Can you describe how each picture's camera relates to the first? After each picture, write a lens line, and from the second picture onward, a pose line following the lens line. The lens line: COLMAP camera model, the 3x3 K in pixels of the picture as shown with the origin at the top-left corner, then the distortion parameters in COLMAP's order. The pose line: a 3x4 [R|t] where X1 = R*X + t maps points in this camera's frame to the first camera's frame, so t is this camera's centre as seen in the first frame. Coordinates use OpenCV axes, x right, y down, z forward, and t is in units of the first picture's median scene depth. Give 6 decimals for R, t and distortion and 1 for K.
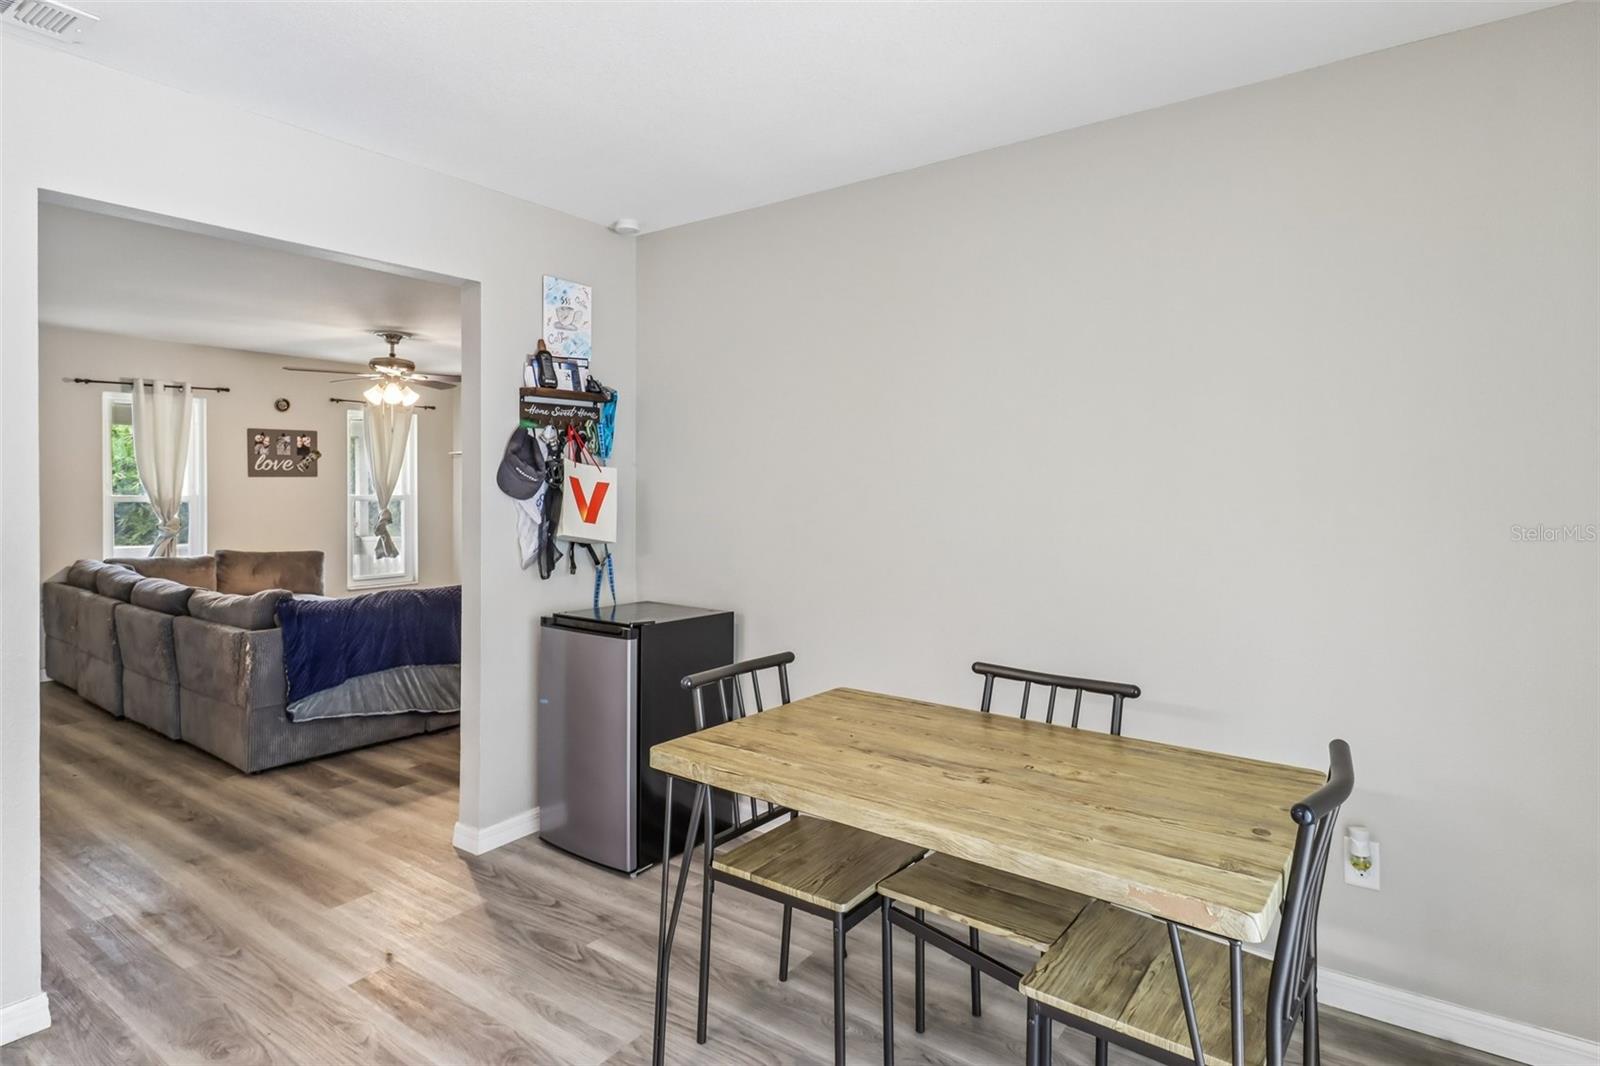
lens RADIAL K [[868.5, 0, 799.5], [0, 868.5, 494.9], [0, 0, 1]] dist [0.032702, -0.014776]
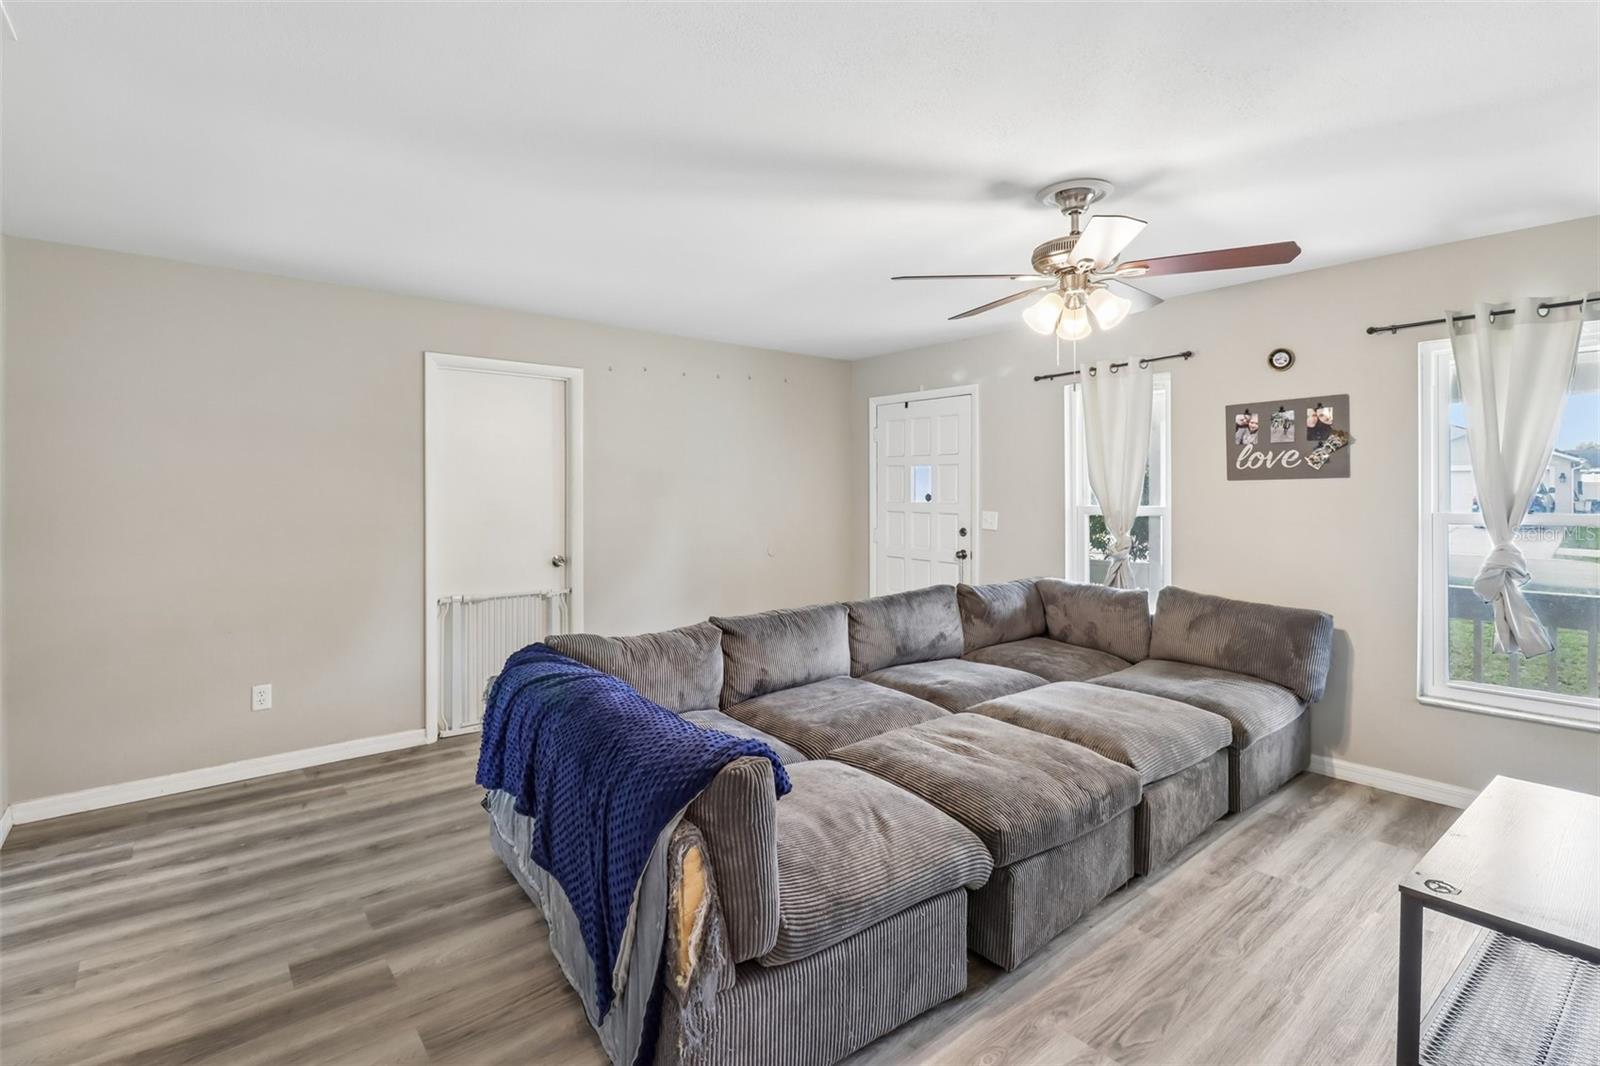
lens RADIAL K [[749.7, 0, 802.1], [0, 749.7, 491.2], [0, 0, 1]] dist [0.020978, -0.018590]
pose [[-0.255067, -0.000022, -0.966923, -0.008591], [-0.004115, 0.999991, 0.001063, -0.012644], [0.966915, 0.004250, -0.255065, 0.896058]]
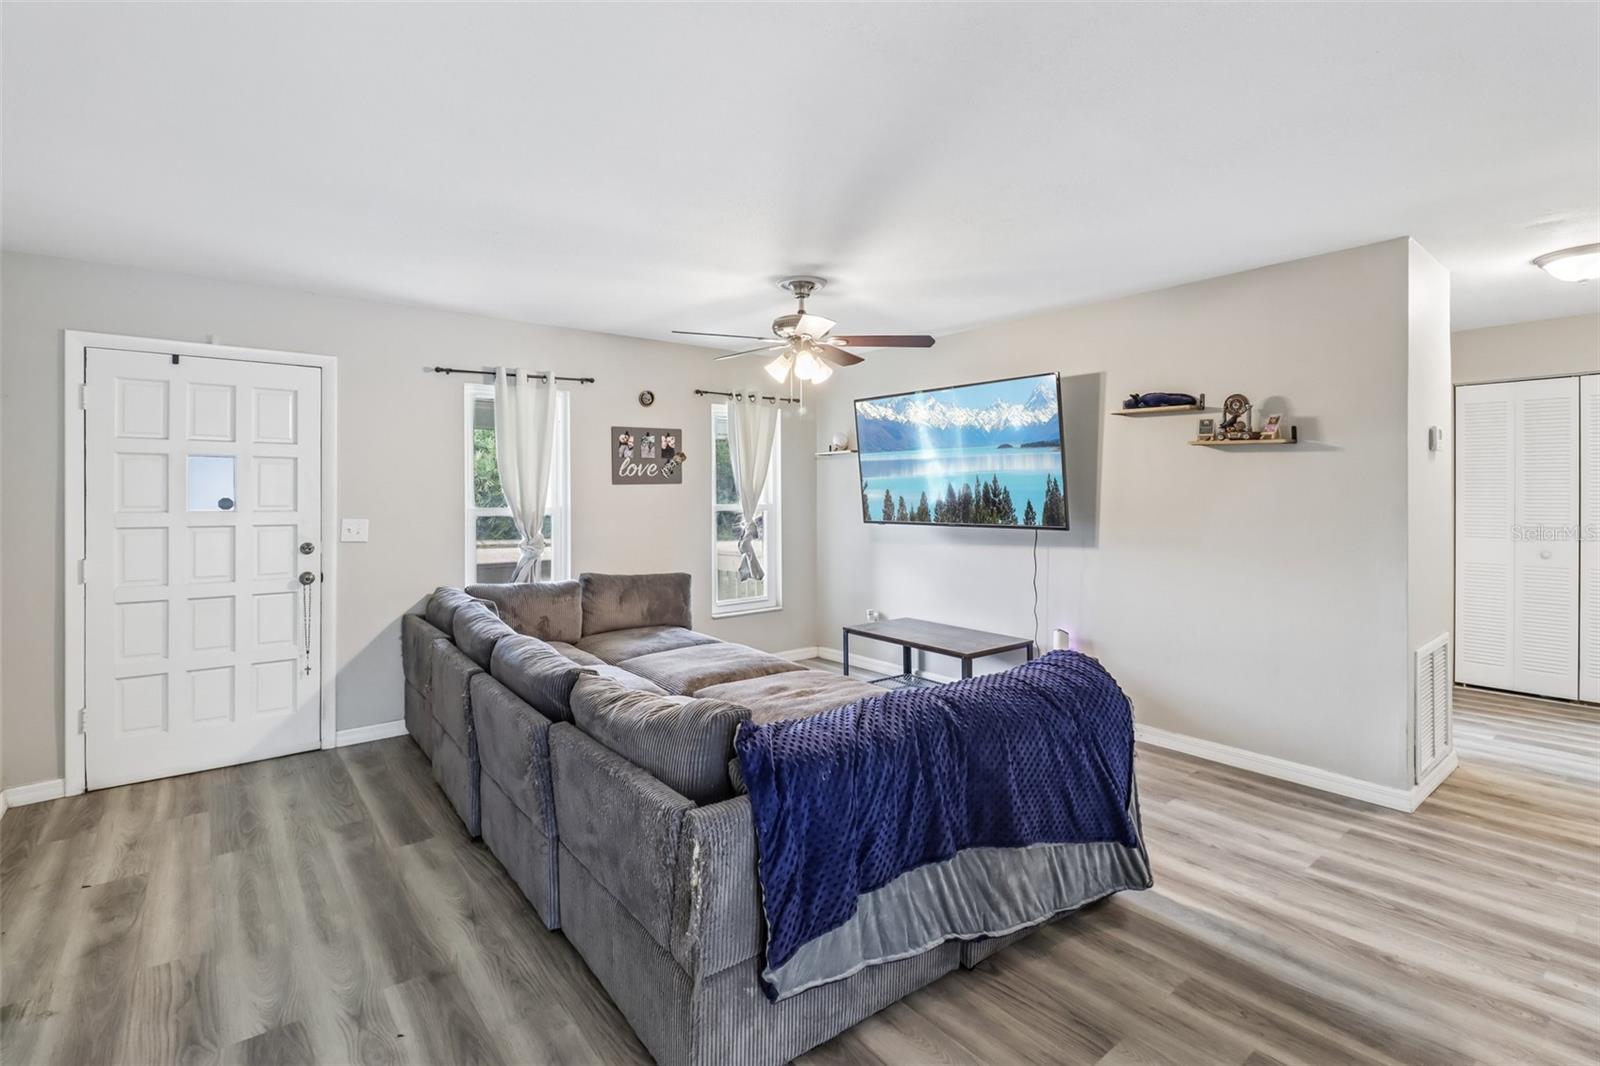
lens RADIAL K [[749.7, 0, 802.1], [0, 749.7, 491.2], [0, 0, 1]] dist [0.020978, -0.018590]
pose [[0.965076, -0.004761, -0.261926, -0.284593], [0.003140, 0.999973, -0.006606, -0.009537], [0.261951, 0.005553, 0.965065, 0.381352]]
